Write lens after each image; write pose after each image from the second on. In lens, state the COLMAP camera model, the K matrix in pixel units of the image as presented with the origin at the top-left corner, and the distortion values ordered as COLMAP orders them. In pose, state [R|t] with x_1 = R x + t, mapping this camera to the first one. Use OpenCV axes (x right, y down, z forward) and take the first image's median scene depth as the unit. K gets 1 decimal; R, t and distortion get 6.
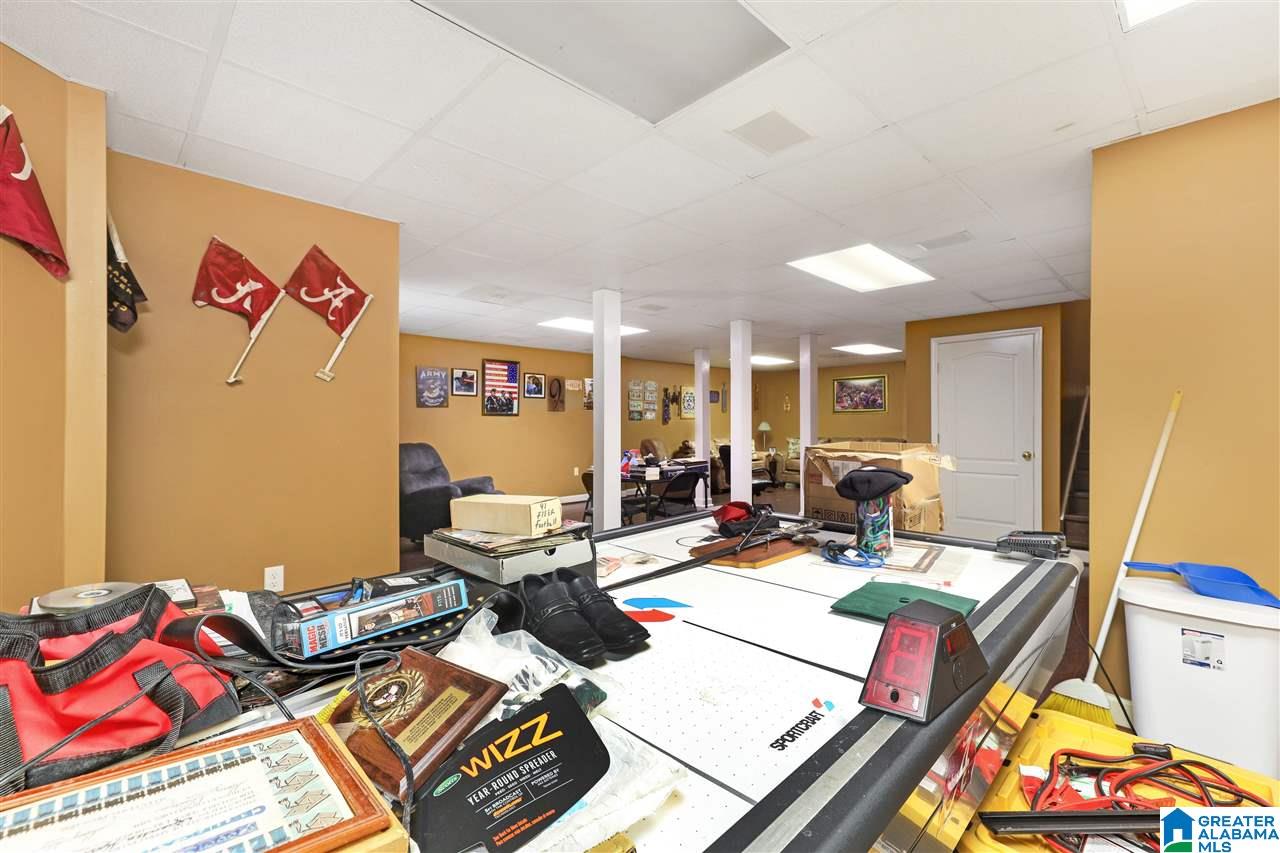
lens RADIAL K [[557.2, 0, 643.3], [0, 557.2, 427.2], [0, 0, 1]] dist [-0.000486, -0.000197]
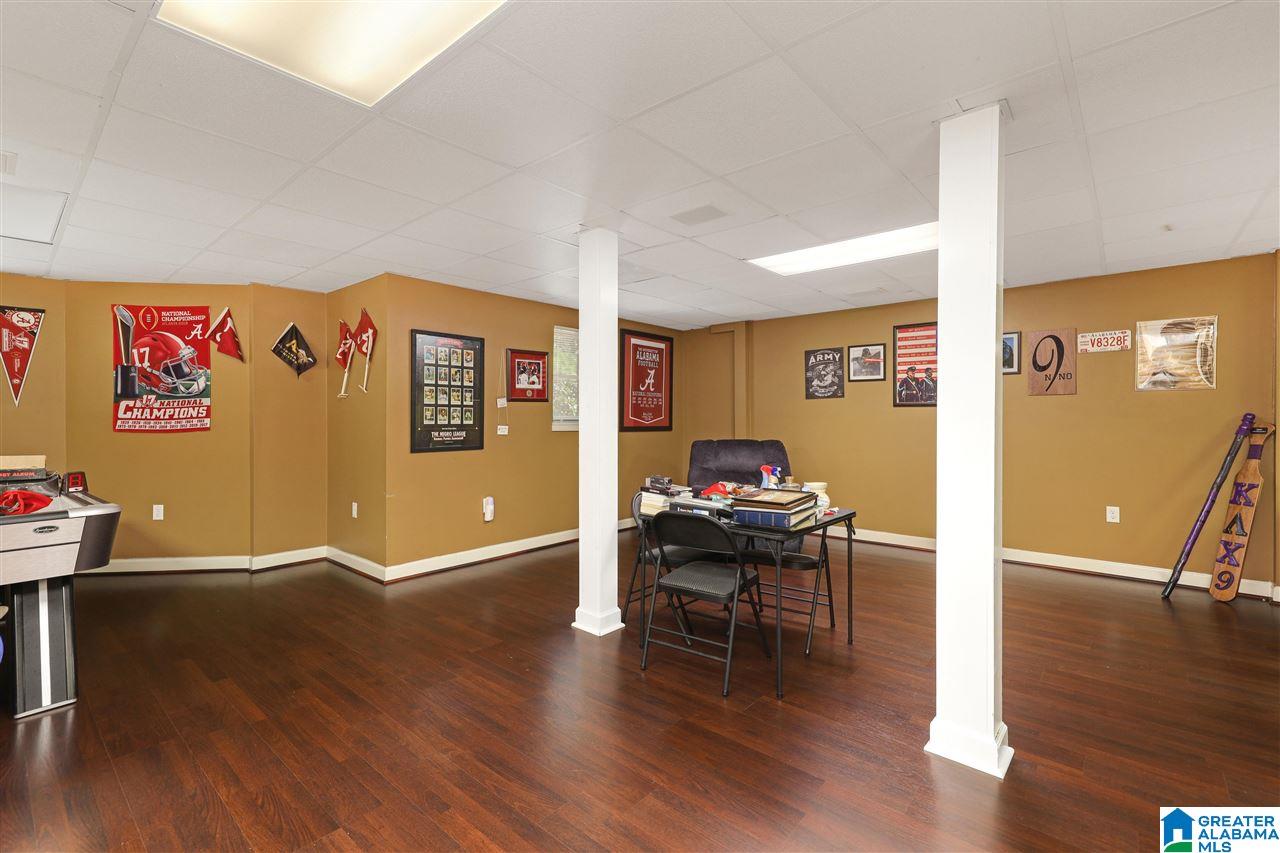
lens RADIAL K [[557.2, 0, 643.7], [0, 557.2, 424.1], [0, 0, 1]] dist [-0.000486, -0.000197]
pose [[0.090945, 0.017880, -0.995695, 0.395609], [0.001091, 0.999836, 0.018054, -0.012059], [0.995855, -0.002728, 0.090910, 0.628105]]
